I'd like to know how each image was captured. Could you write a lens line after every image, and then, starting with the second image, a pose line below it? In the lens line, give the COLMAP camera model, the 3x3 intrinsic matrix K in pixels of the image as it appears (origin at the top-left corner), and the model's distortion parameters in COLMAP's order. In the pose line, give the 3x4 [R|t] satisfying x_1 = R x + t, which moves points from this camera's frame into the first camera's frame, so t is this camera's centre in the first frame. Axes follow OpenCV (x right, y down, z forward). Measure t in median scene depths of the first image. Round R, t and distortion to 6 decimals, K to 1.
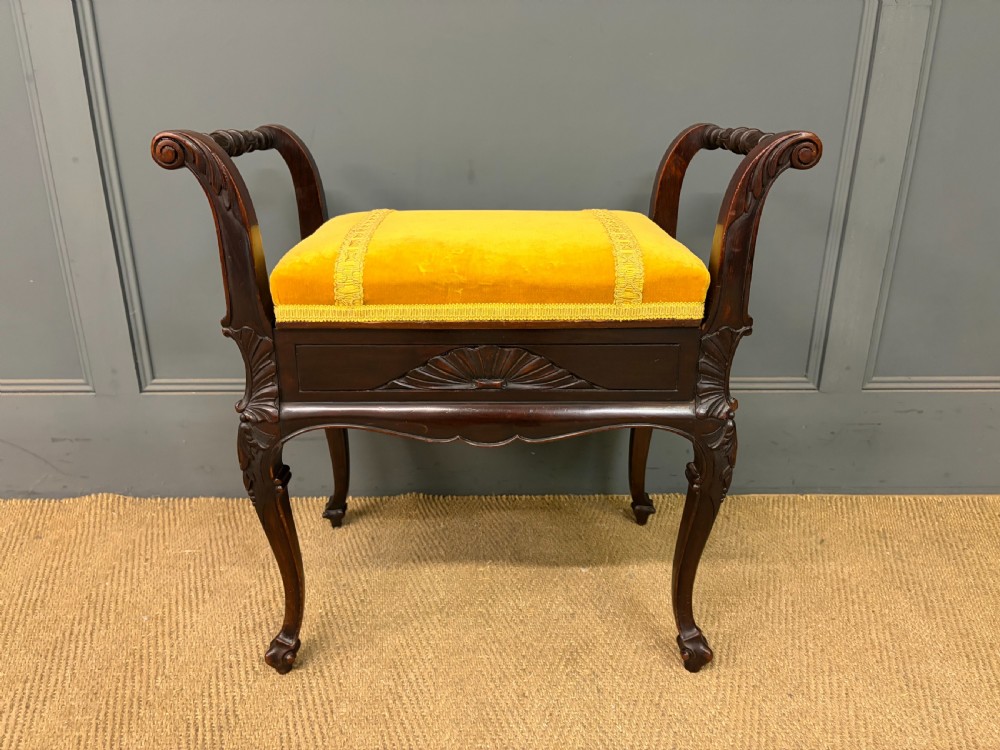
lens RADIAL K [[771.1, 0, 496.2], [0, 771.1, 378.8], [0, 0, 1]] dist [0.036839, -0.044028]
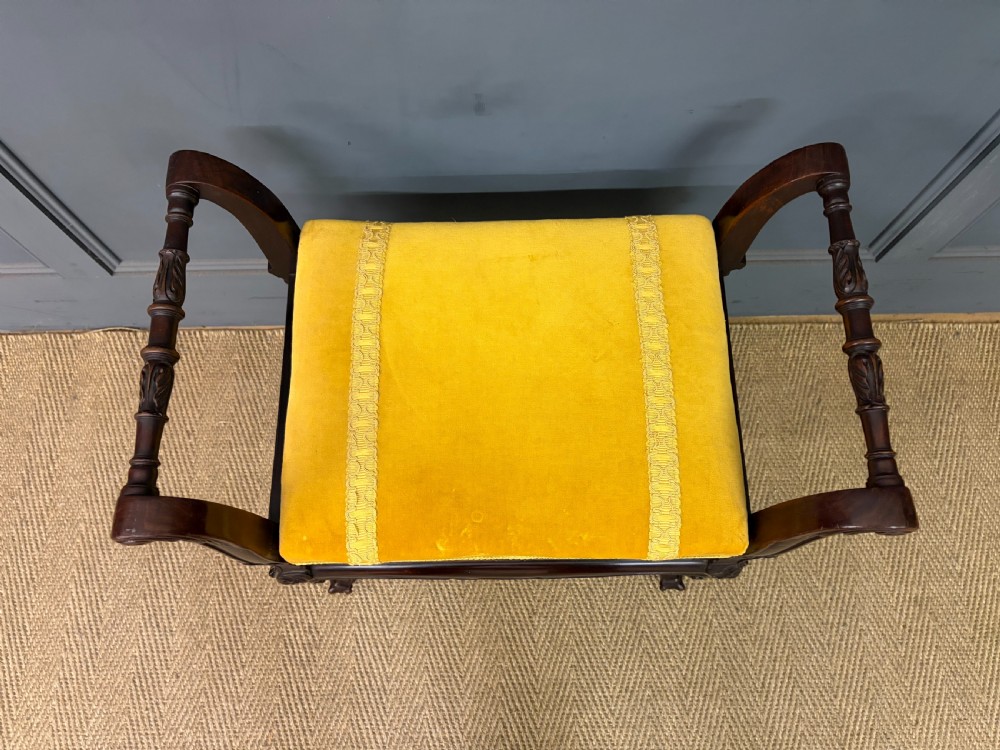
lens RADIAL K [[771.1, 0, 491.7], [0, 771.1, 381.6], [0, 0, 1]] dist [0.036839, -0.044028]
pose [[0.999962, -0.005755, -0.006574, -0.022141], [0.008727, 0.621398, 0.783447, -0.827030], [-0.000423, -0.783474, 0.621424, 0.476896]]
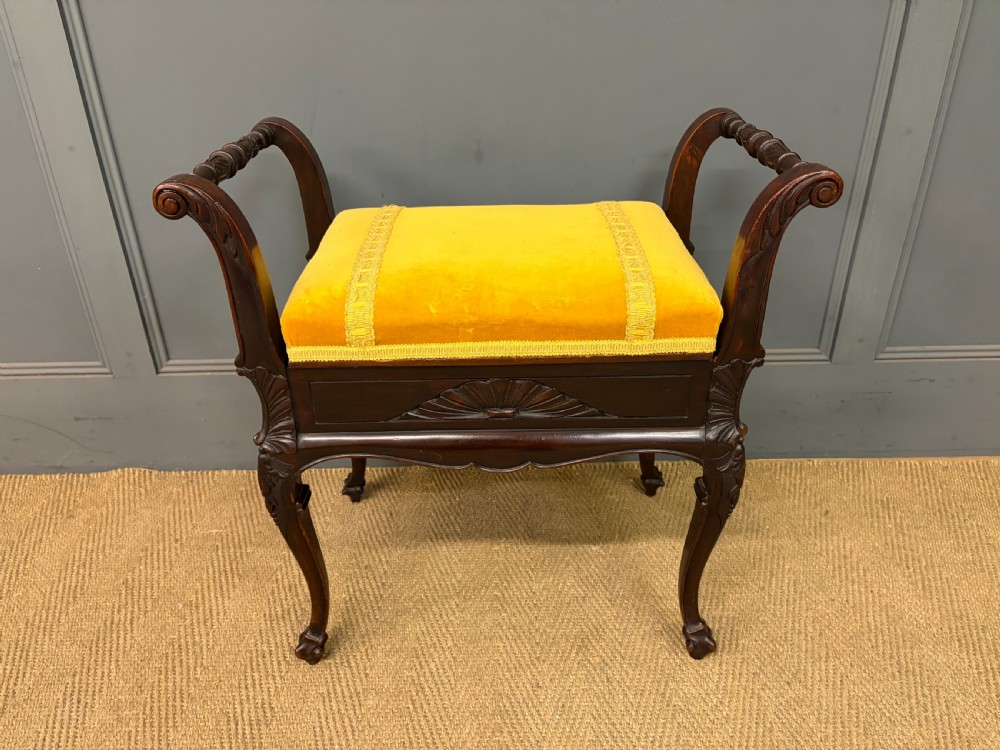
lens RADIAL K [[771.1, 0, 497.9], [0, 771.1, 377.4], [0, 0, 1]] dist [0.036839, -0.044028]
pose [[0.999812, -0.013371, -0.014040, 0.000986], [0.015317, 0.988694, 0.149161, -0.167304], [0.011887, -0.149348, 0.988713, 0.004262]]
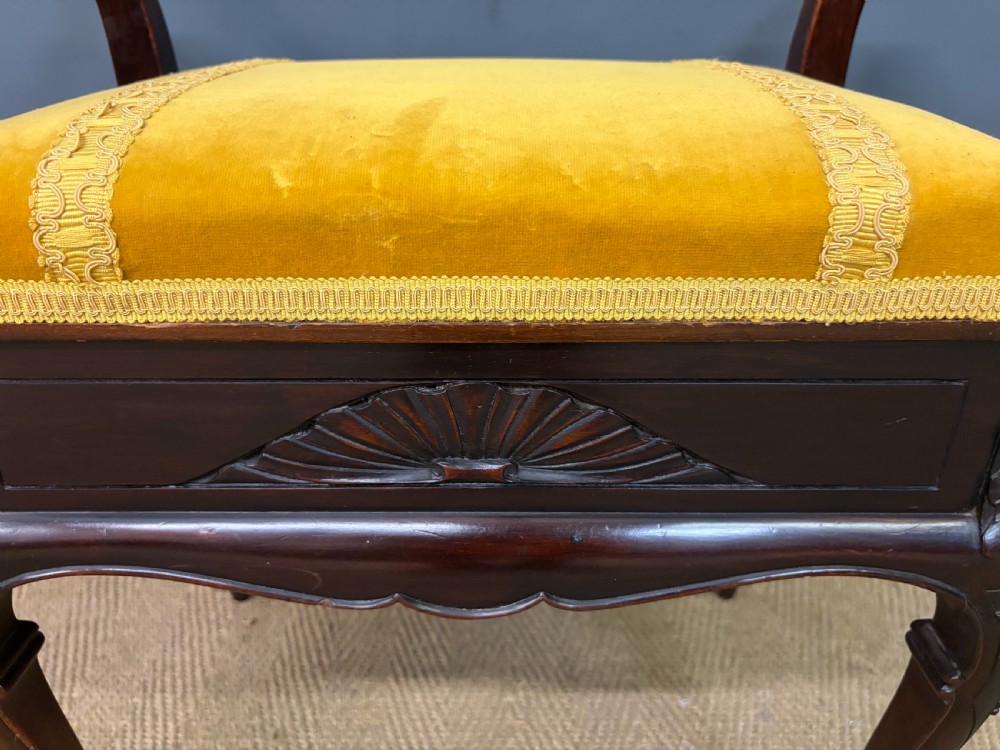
lens RADIAL K [[771.1, 0, 496.9], [0, 771.1, 372.0], [0, 0, 1]] dist [0.036839, -0.044028]
pose [[0.999988, 0.004640, 0.001523, 0.002017], [-0.004780, 0.993919, 0.110006, -0.077563], [-0.001004, -0.110012, 0.993930, 0.529103]]
